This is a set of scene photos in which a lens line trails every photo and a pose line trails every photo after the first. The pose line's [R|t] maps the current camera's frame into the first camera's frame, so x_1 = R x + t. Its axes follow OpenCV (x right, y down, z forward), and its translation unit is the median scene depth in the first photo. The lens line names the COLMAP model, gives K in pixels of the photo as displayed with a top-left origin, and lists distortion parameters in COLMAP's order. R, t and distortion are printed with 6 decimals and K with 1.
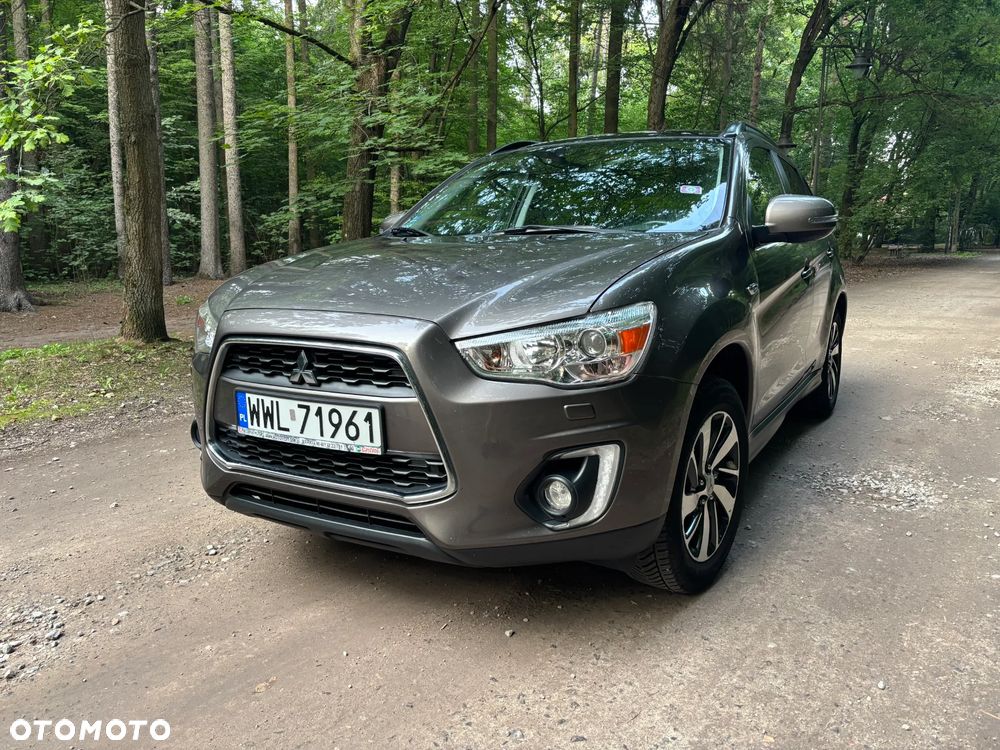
lens RADIAL K [[750.9, 0, 487.7], [0, 750.9, 375.2], [0, 0, 1]] dist [0.025905, -0.001909]
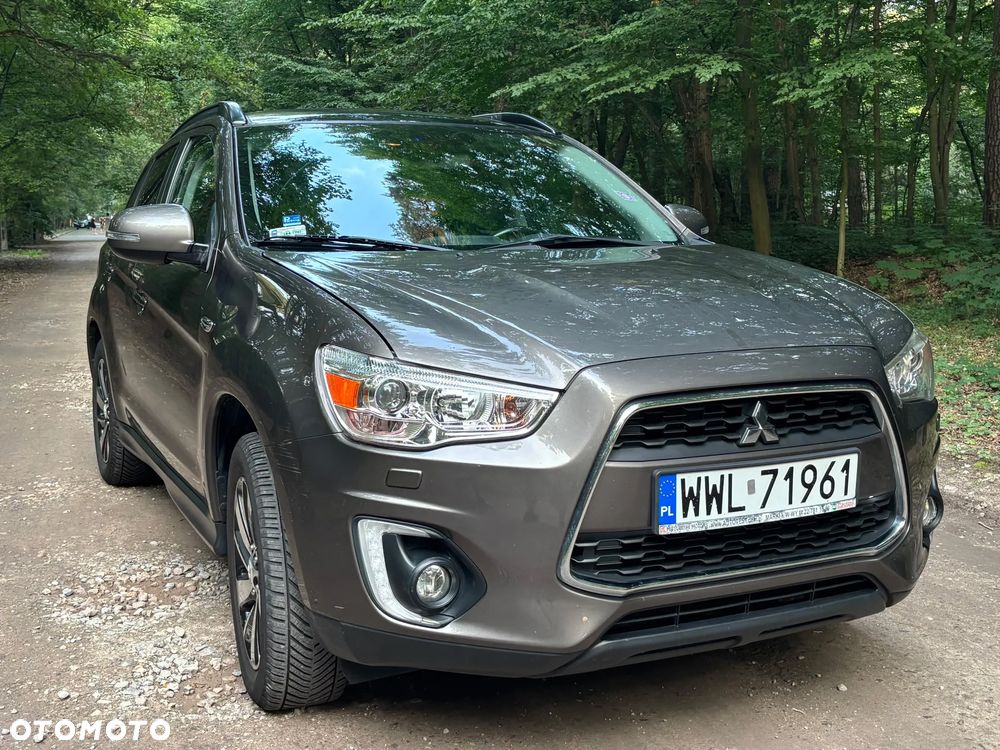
lens RADIAL K [[1156.2, 0, 497.7], [0, 1156.2, 357.0], [0, 0, 1]] dist [0.181412, -0.708639]
pose [[0.561627, -0.087583, 0.822742, -1.381684], [0.140184, 0.990078, 0.009703, -0.127468], [-0.815428, 0.109886, 0.568333, 0.519868]]
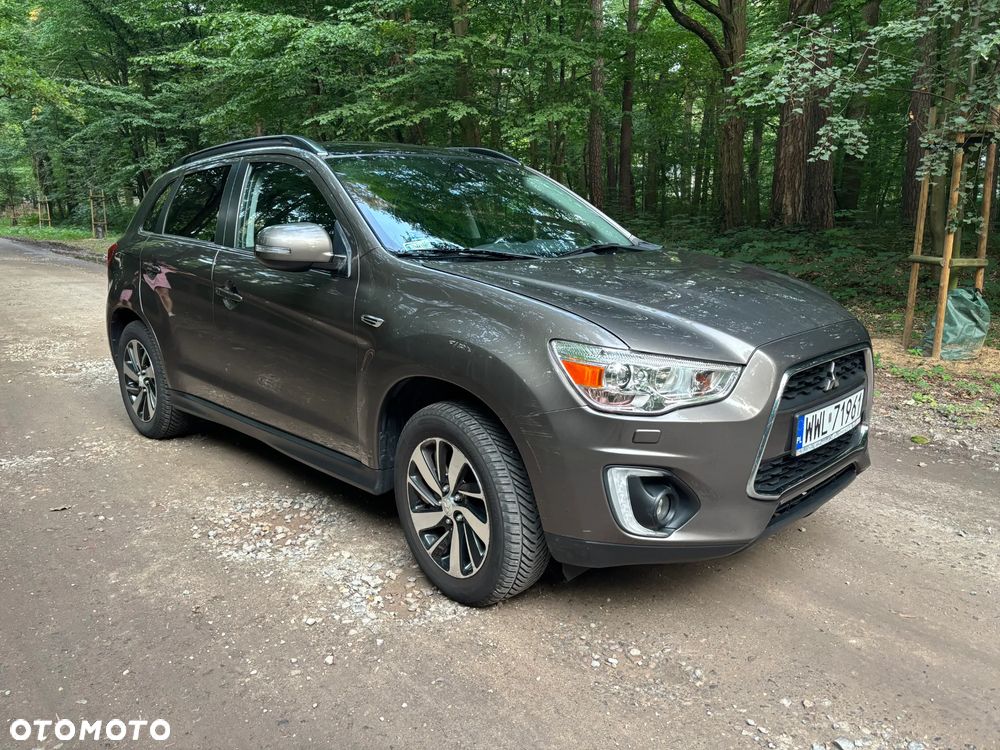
lens RADIAL K [[764.5, 0, 504.9], [0, 764.5, 371.7], [0, 0, 1]] dist [0.070057, -0.081115]
pose [[0.246598, -0.192290, 0.949849, -1.523236], [0.166924, 0.973897, 0.153822, -0.288940], [-0.954634, 0.120620, 0.272259, 1.152208]]
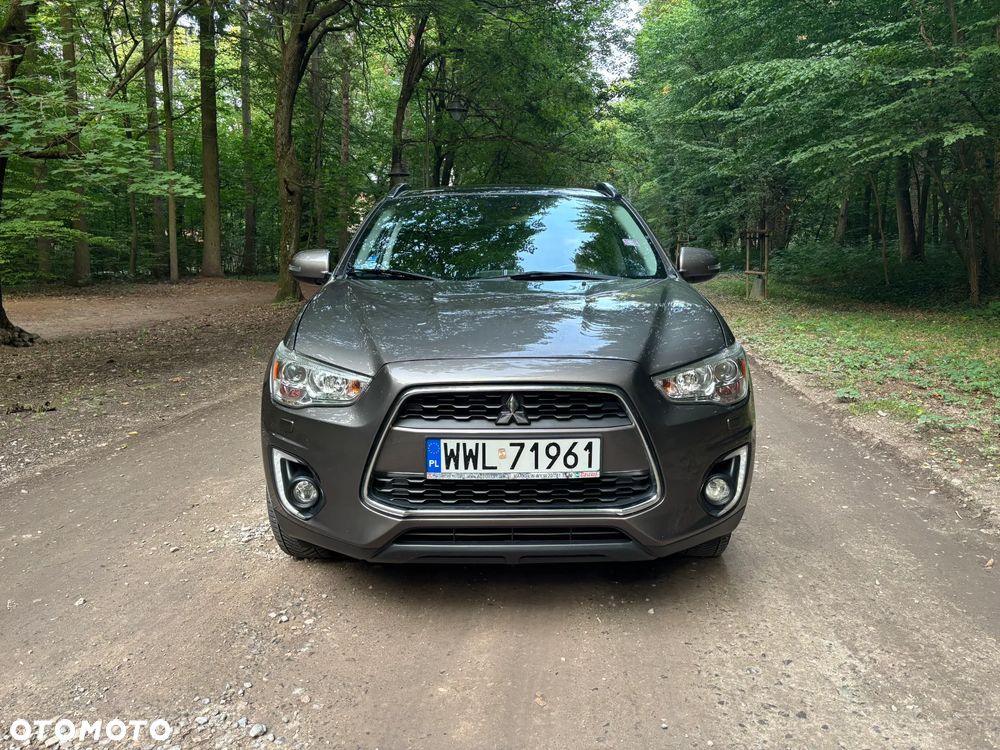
lens RADIAL K [[764.5, 0, 504.9], [0, 764.5, 371.7], [0, 0, 1]] dist [0.070057, -0.081115]
pose [[0.853599, -0.068656, 0.516386, -0.826386], [0.080374, 0.996765, -0.000335, -0.065718], [-0.514692, 0.041790, 0.856356, 0.037980]]
